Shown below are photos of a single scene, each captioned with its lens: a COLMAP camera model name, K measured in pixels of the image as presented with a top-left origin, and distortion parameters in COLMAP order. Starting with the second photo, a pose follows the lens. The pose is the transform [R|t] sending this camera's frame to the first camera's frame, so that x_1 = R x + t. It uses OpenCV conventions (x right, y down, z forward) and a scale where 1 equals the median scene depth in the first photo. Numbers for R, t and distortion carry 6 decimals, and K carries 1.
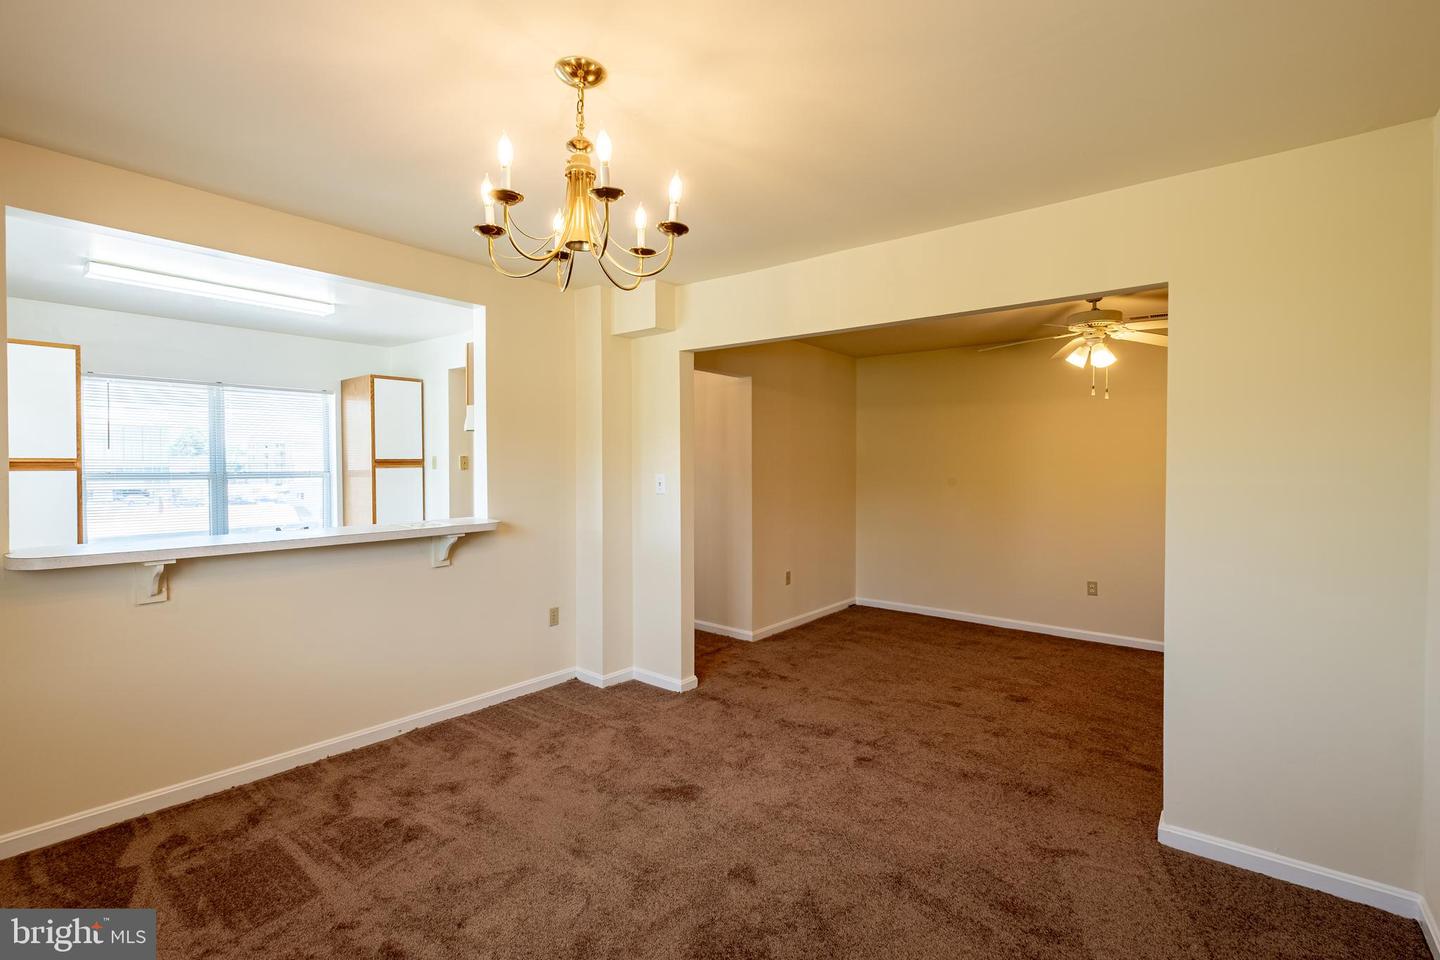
lens RADIAL K [[629.9, 0, 720.0], [0, 629.9, 480.0], [0, 0, 1]] dist [0.002195, -0.004449]
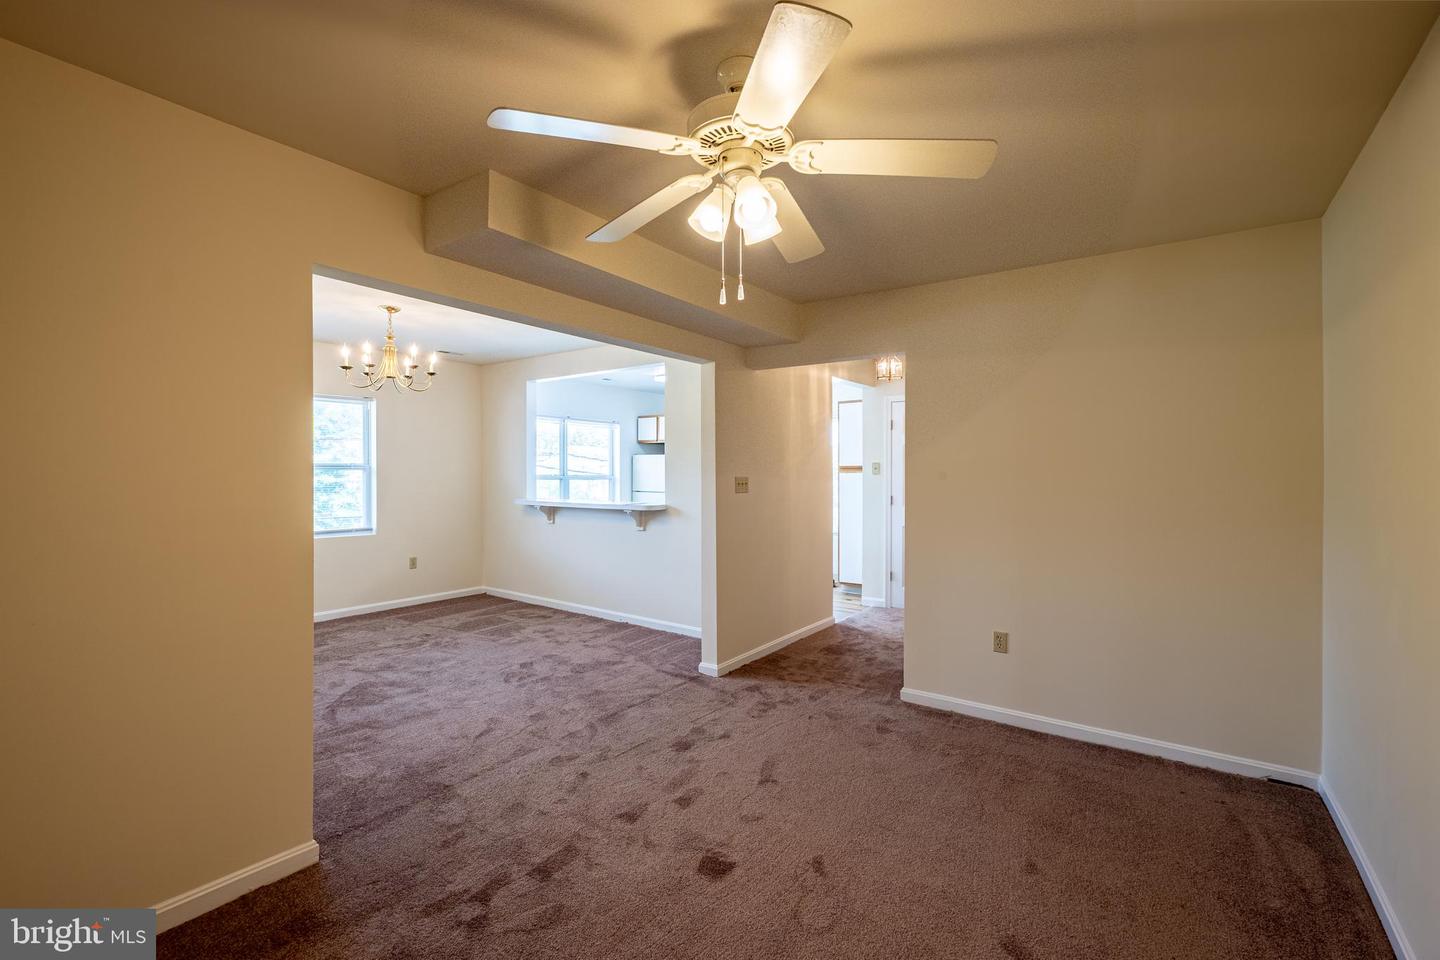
lens RADIAL K [[633.0, 0, 714.3], [0, 633.0, 479.2], [0, 0, 1]] dist [-0.000239, -0.004159]
pose [[0.050499, 0.006417, -0.998703, 1.154246], [-0.026089, 0.999647, 0.005104, -0.008137], [0.998383, 0.025797, 0.050649, 1.060724]]
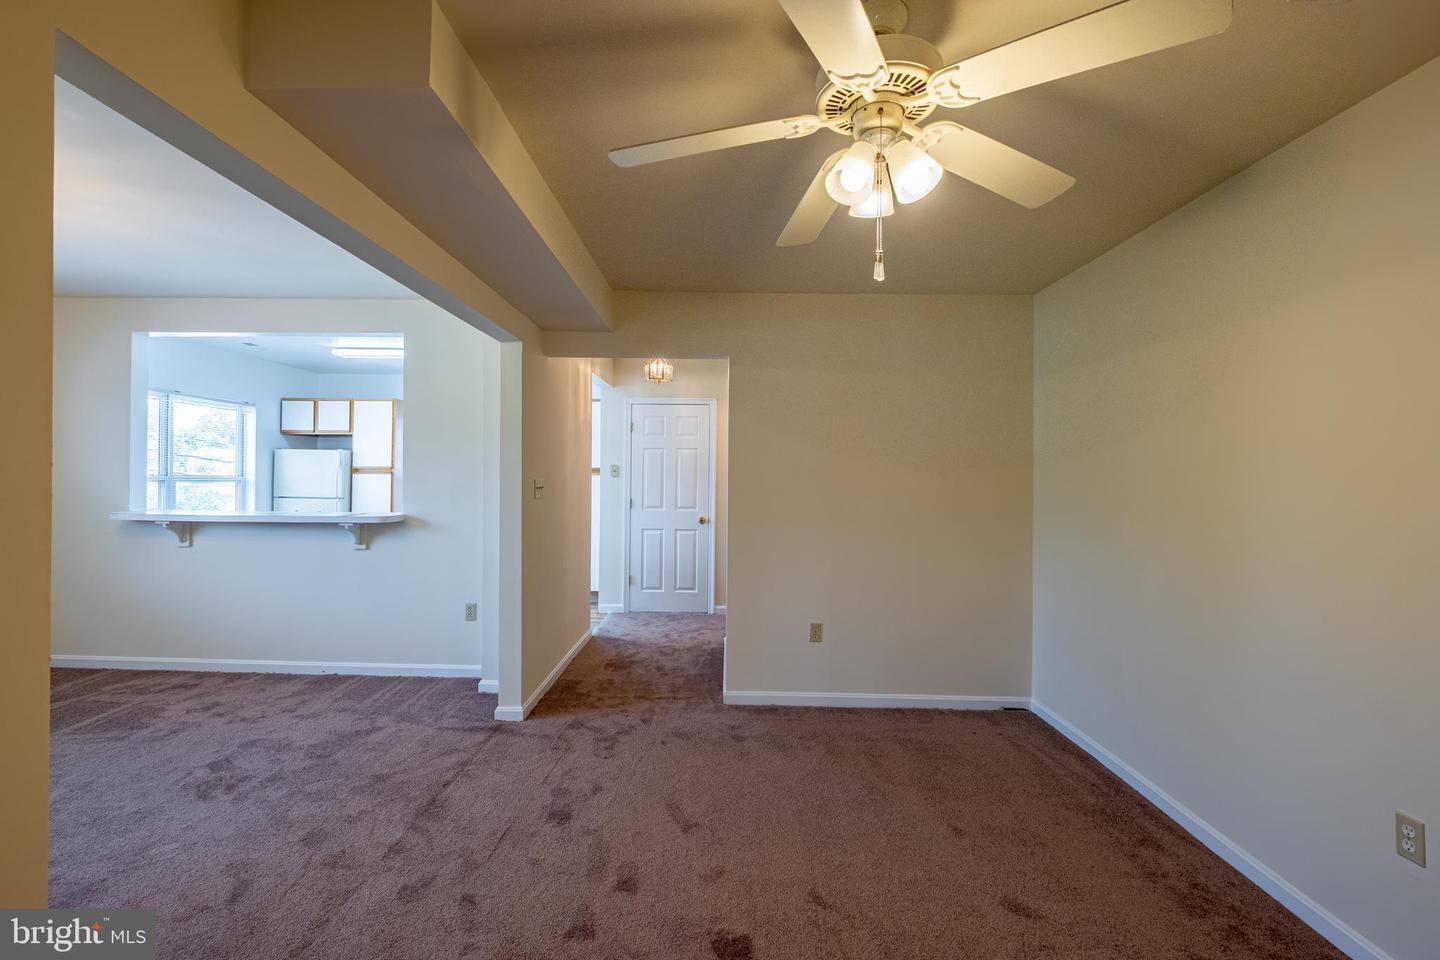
lens RADIAL K [[629.9, 0, 720.0], [0, 629.9, 480.0], [0, 0, 1]] dist [0.002195, -0.004449]
pose [[0.615989, 0.006561, -0.787728, 0.930549], [-0.026694, 0.999565, -0.012549, -0.002572], [0.787302, 0.028758, 0.615896, 0.759476]]
